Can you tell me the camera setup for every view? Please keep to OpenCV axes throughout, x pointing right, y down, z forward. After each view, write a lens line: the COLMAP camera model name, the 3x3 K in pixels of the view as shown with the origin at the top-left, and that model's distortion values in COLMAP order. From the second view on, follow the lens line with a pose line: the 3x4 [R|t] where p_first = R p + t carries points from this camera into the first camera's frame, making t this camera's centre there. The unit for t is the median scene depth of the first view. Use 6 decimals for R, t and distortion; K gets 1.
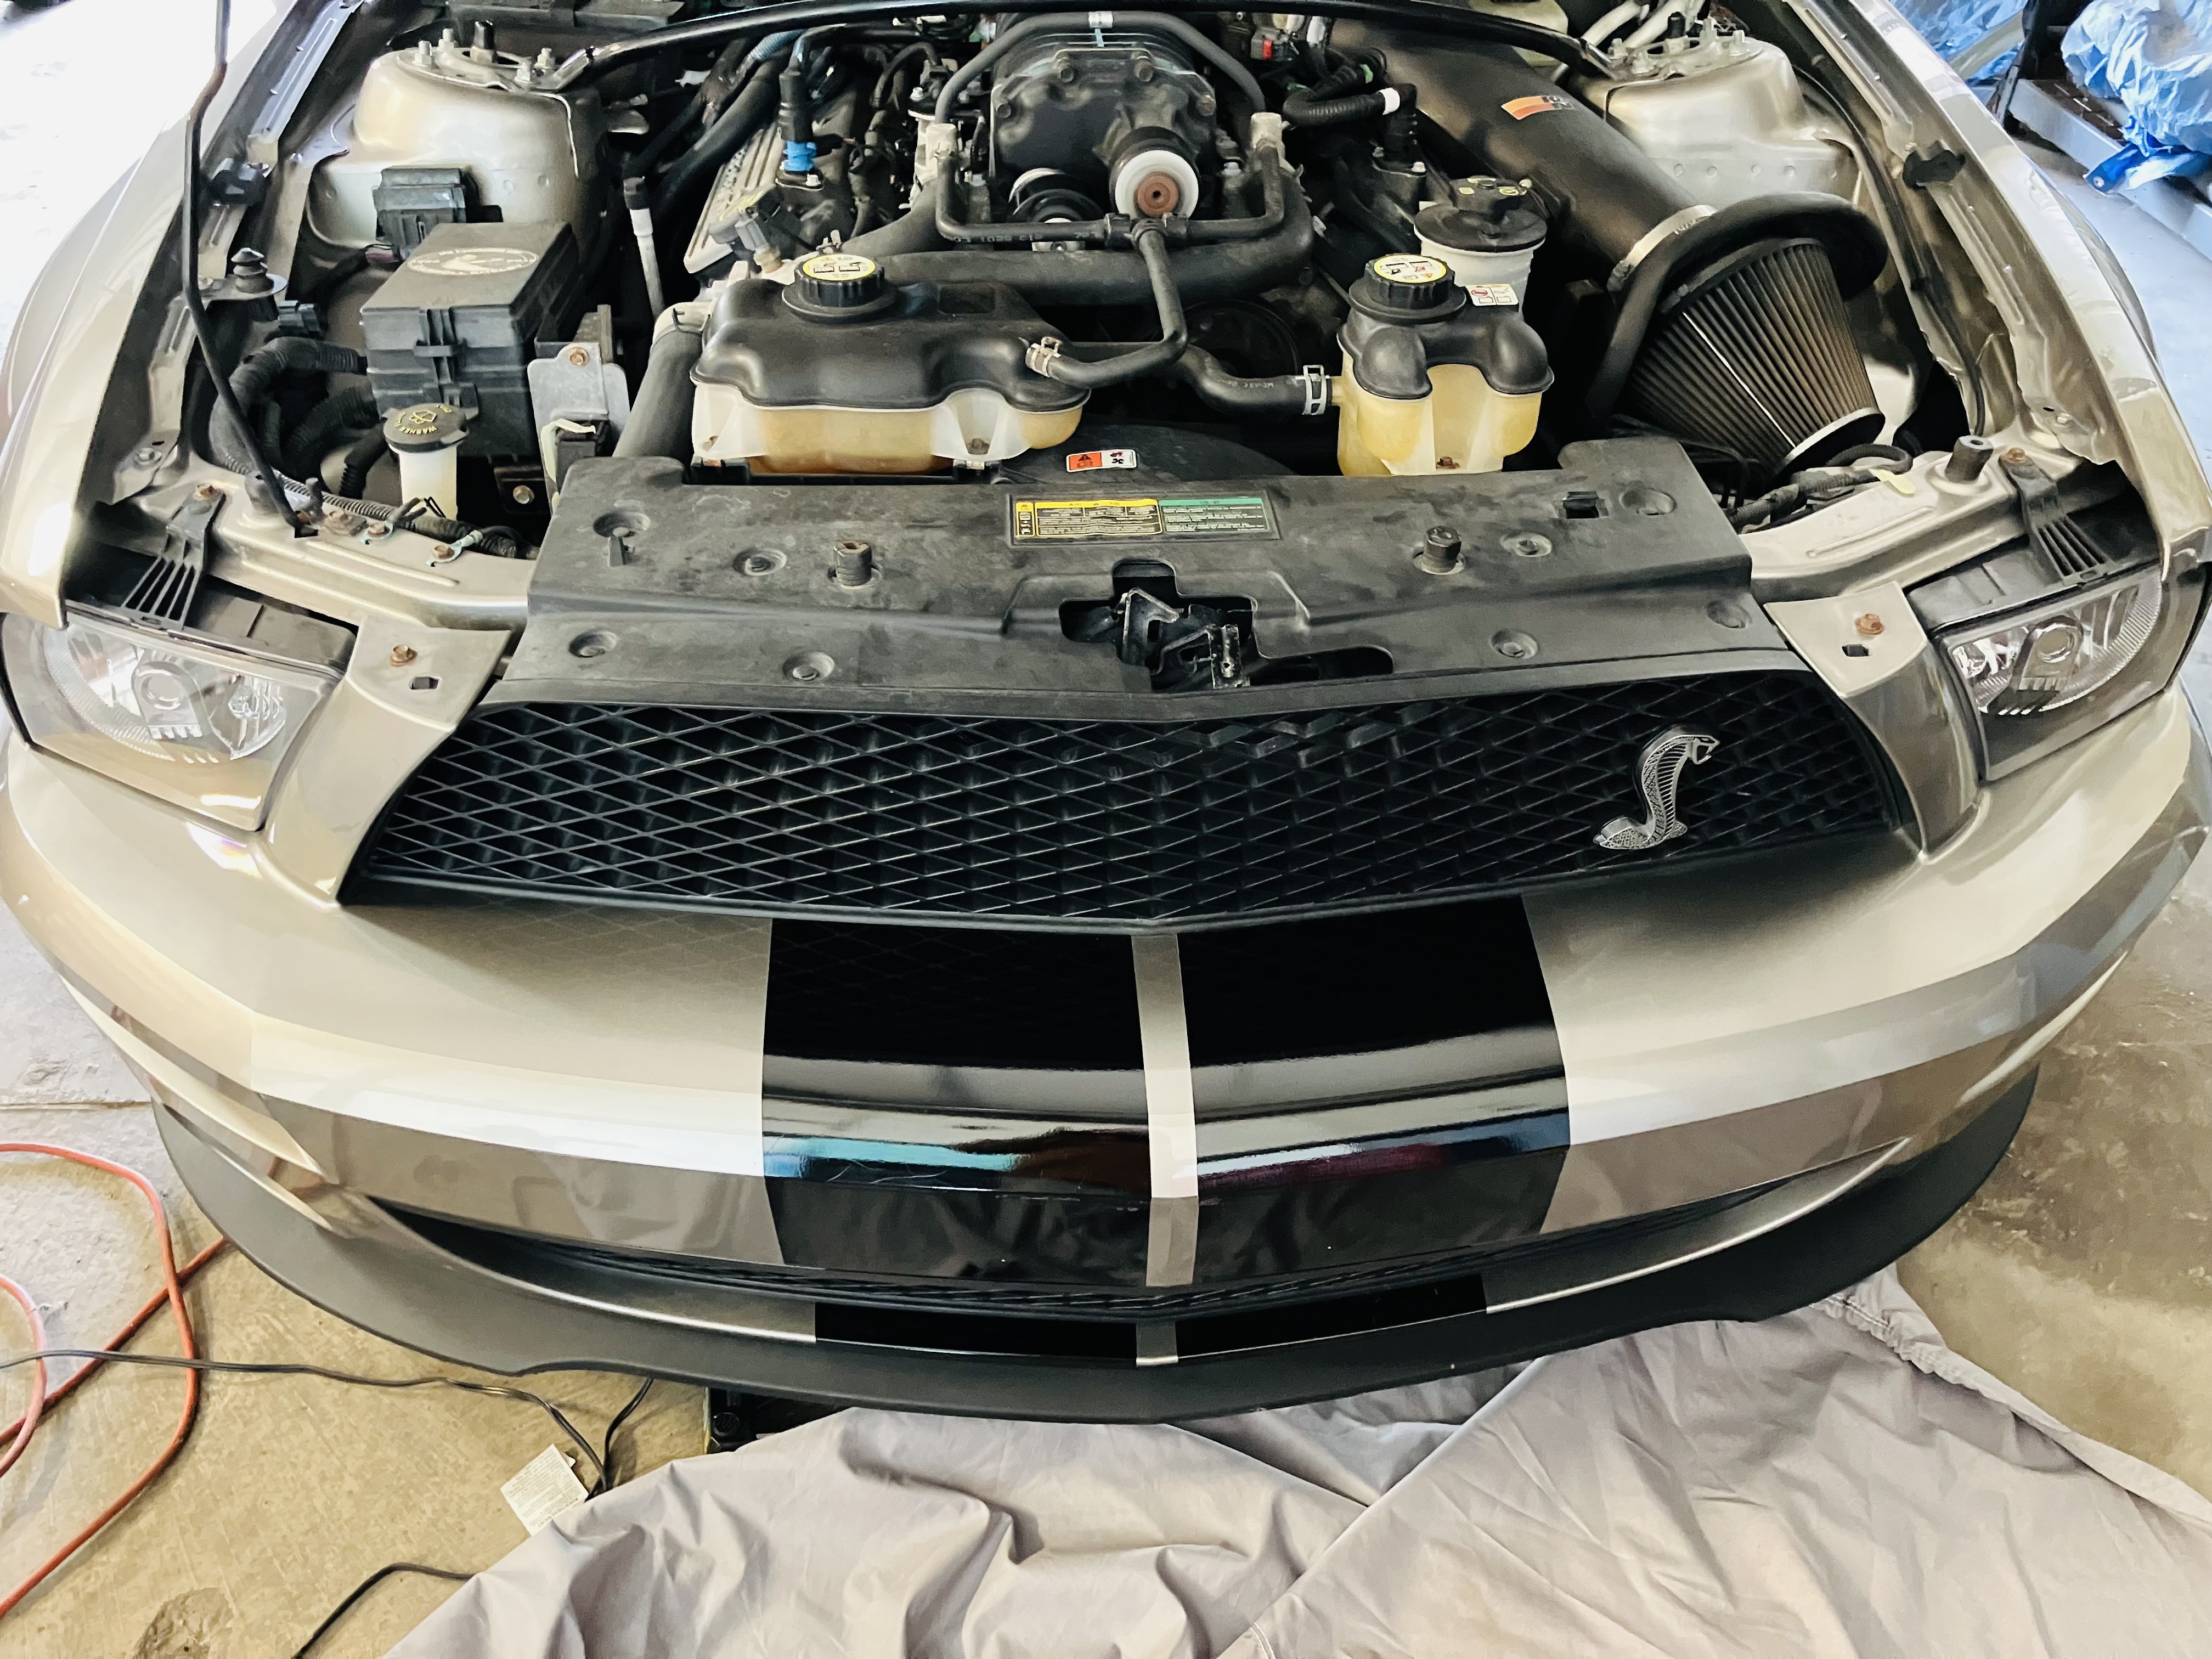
lens RADIAL K [[1812.3, 0, 1114.1], [0, 1812.3, 779.2], [0, 0, 1]] dist [0.091222, -0.071550]
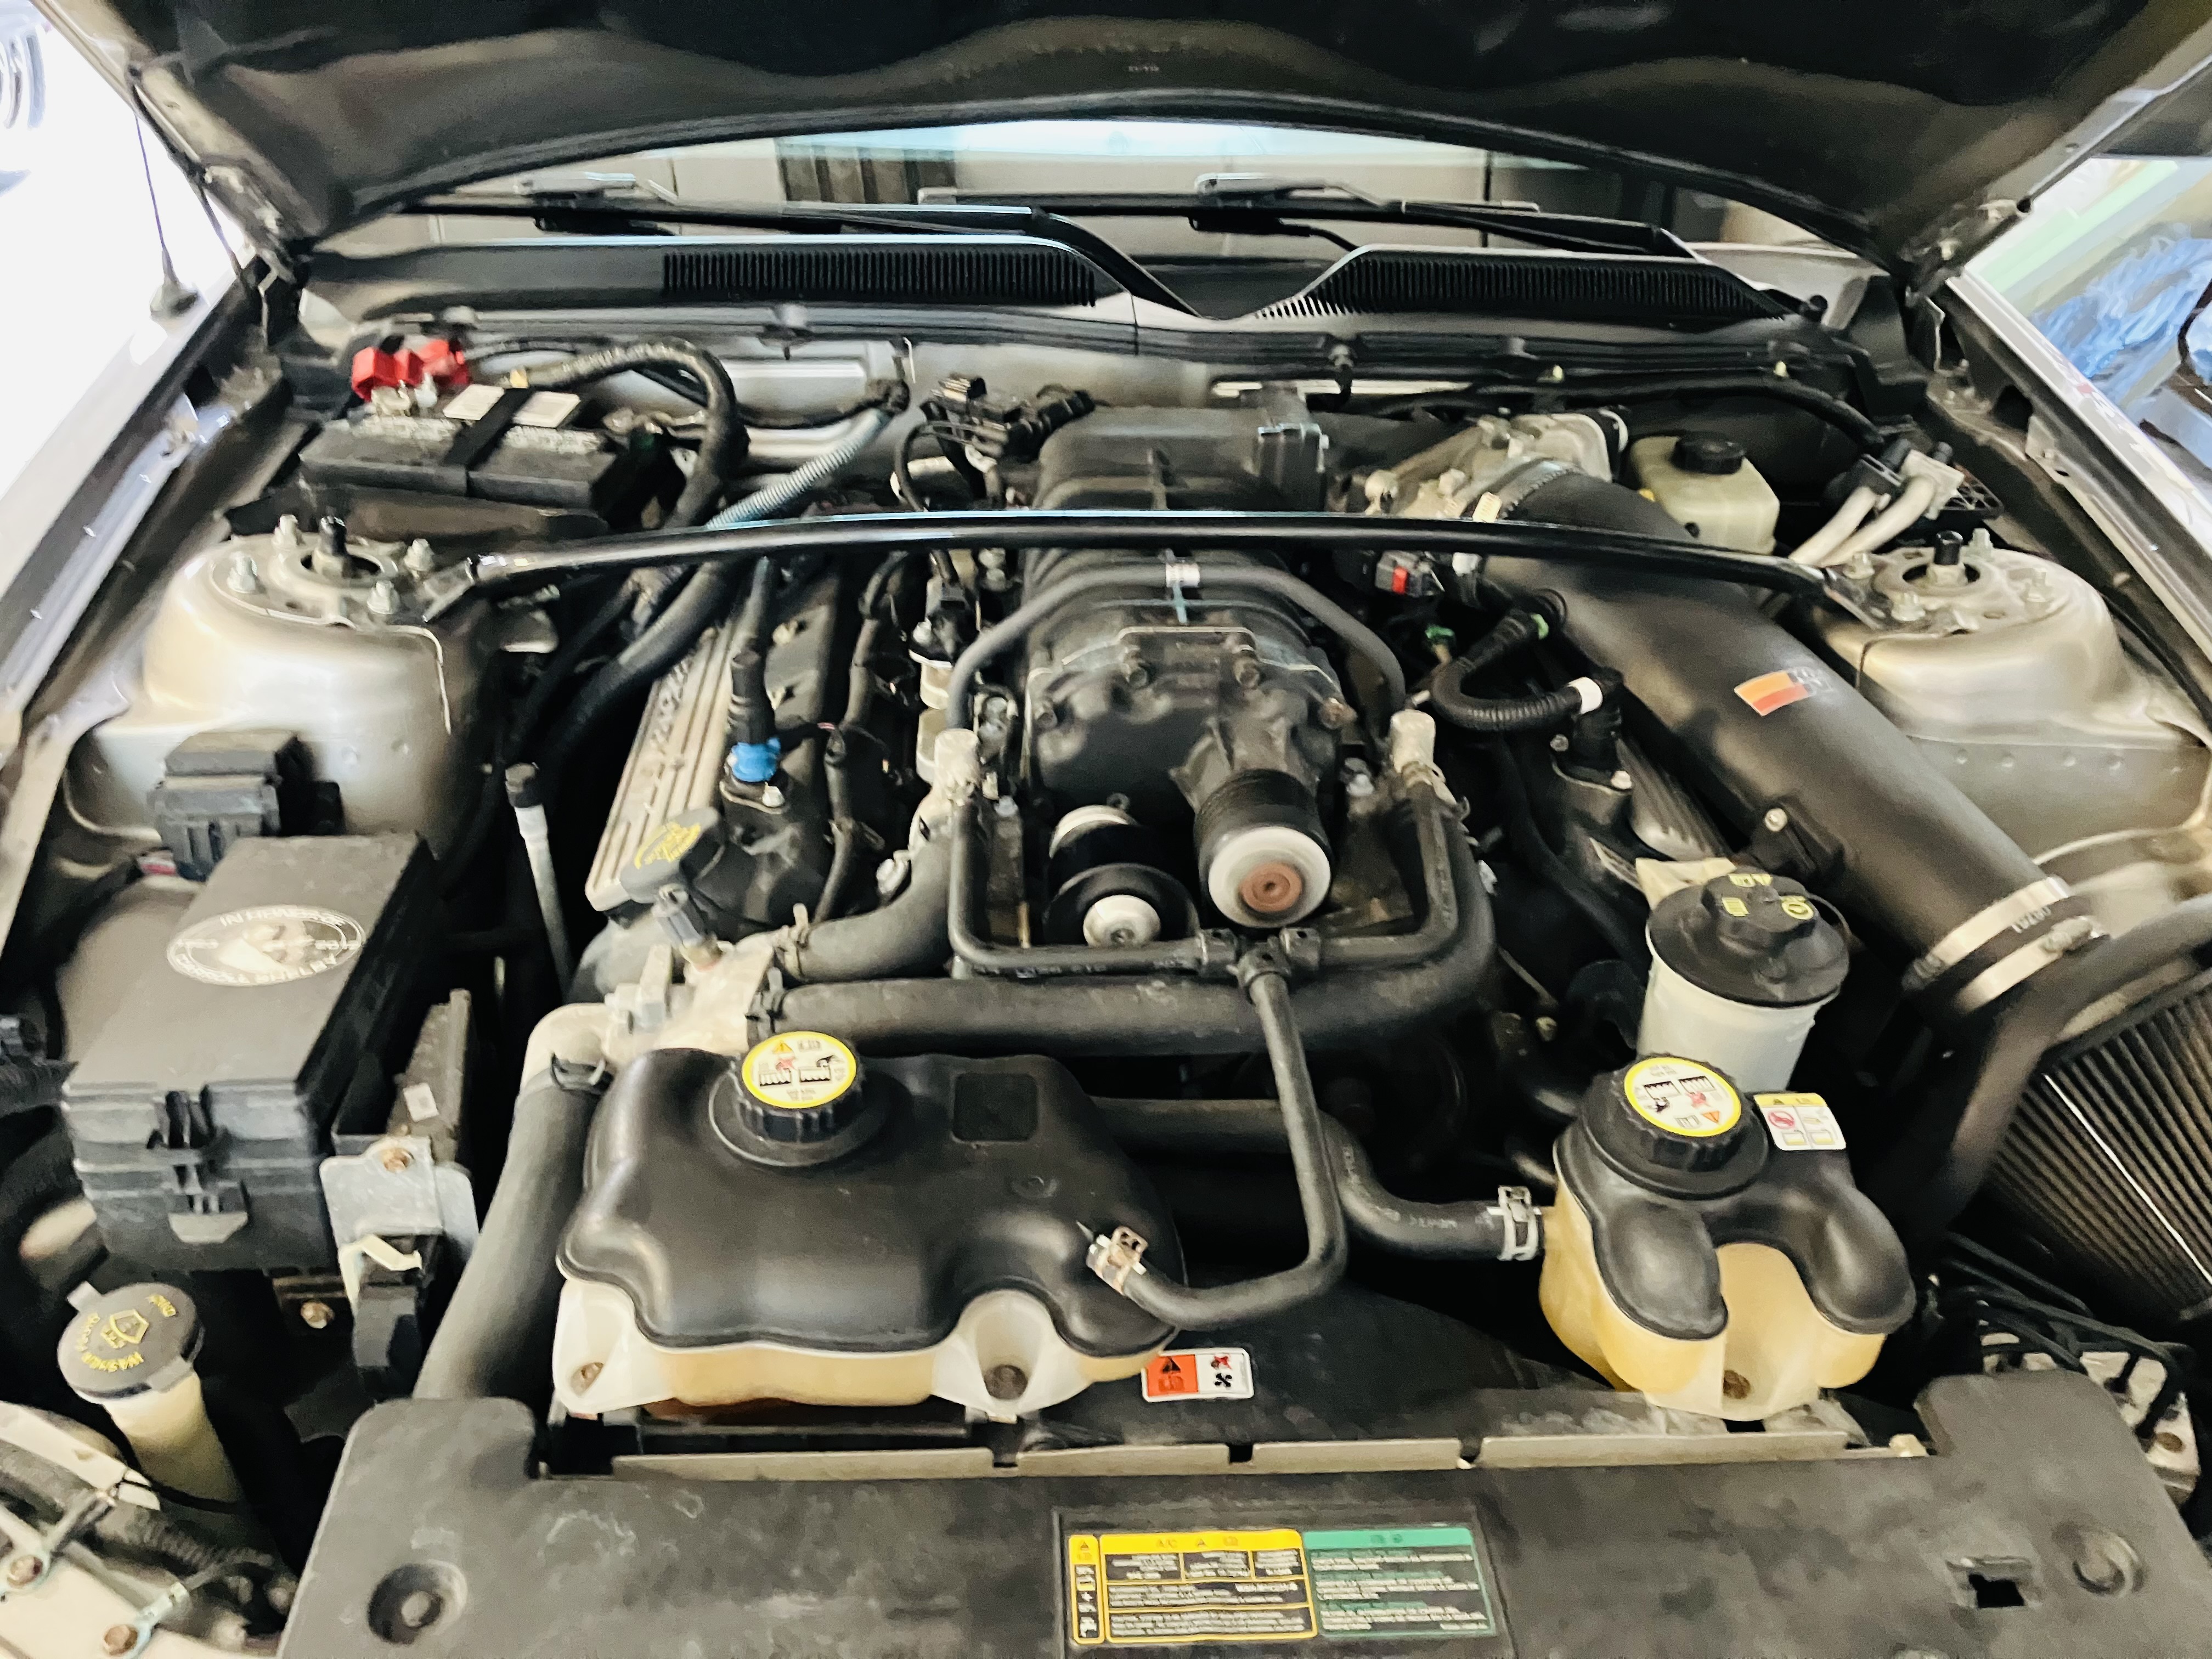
lens RADIAL K [[1824.9, 0, 1106.0], [0, 1824.9, 829.5], [0, 0, 1]] dist [0.090728, -0.109920]
pose [[0.999752, 0.020776, 0.008068, -0.043932], [-0.020489, 0.999207, -0.034137, -0.313303], [-0.008771, 0.033963, 0.999385, 0.314462]]
